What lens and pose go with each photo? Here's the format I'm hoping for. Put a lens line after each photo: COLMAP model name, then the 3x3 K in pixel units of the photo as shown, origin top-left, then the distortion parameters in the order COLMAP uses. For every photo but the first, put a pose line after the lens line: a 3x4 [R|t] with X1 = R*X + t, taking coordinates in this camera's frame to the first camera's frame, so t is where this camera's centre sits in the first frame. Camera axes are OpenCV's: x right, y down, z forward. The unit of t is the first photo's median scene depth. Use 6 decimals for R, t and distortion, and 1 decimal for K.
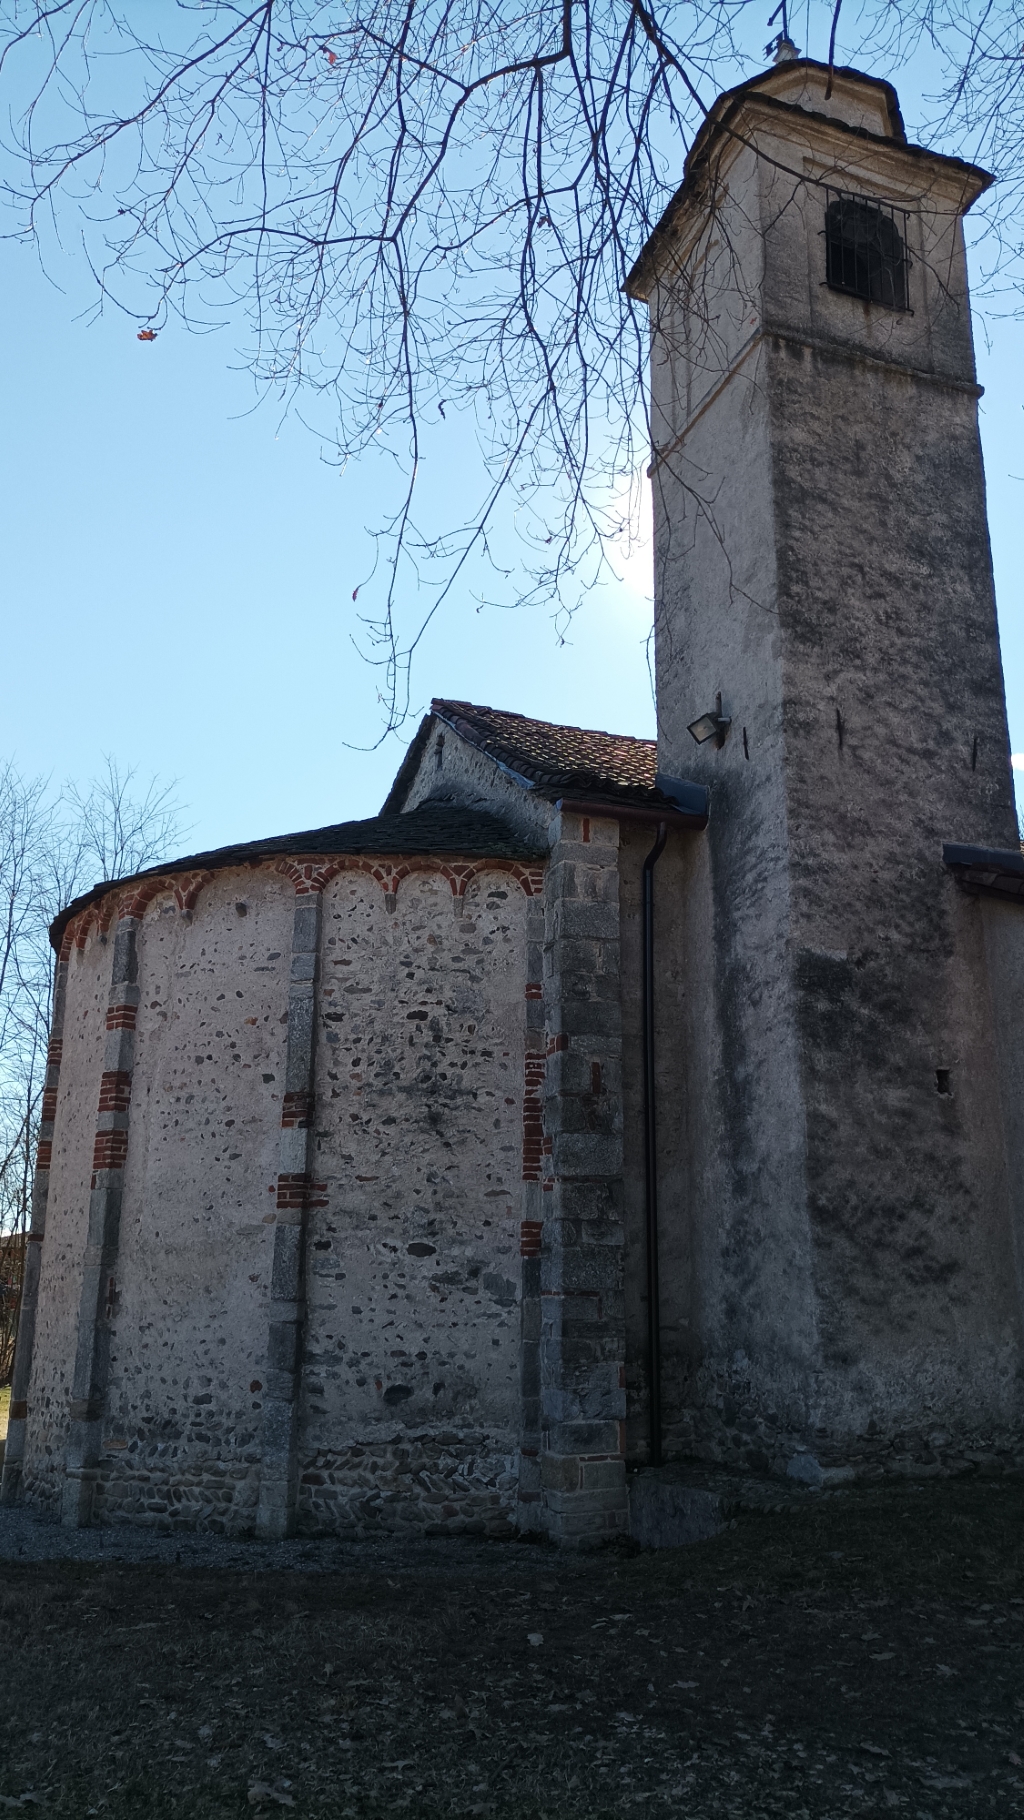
lens RADIAL K [[1448.3, 0, 339.4], [0, 1448.3, 878.2], [0, 0, 1]] dist [0.025558, -0.008386]
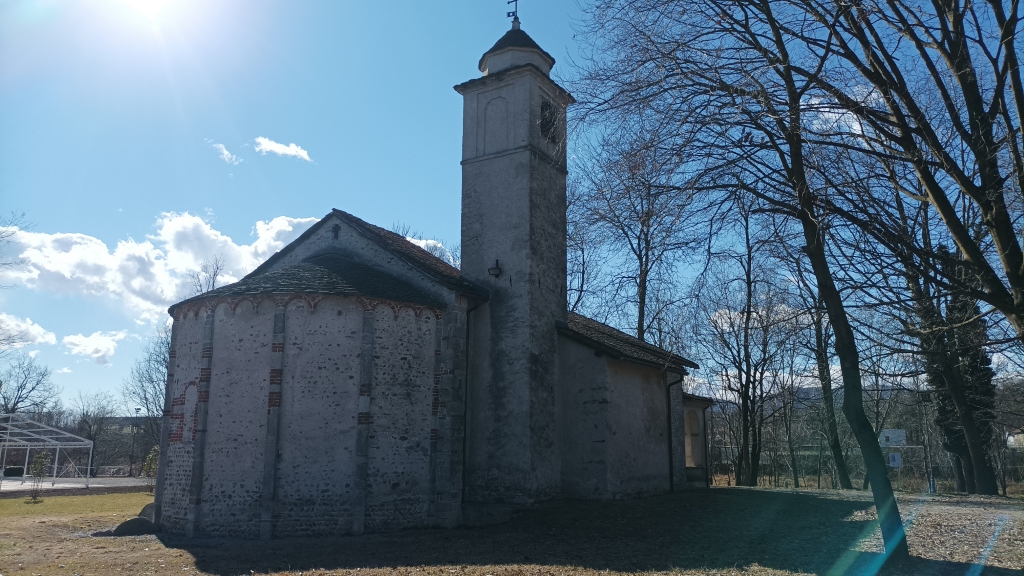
lens RADIAL K [[756.9, 0, 512.0], [0, 756.9, 288.0], [0, 0, 1]] dist [0.021004, -0.000048]
pose [[0.788026, 0.115522, 0.604706, -0.734866], [-0.165293, 0.985873, 0.027062, -0.125844], [-0.593037, -0.121279, 0.795989, -0.330095]]
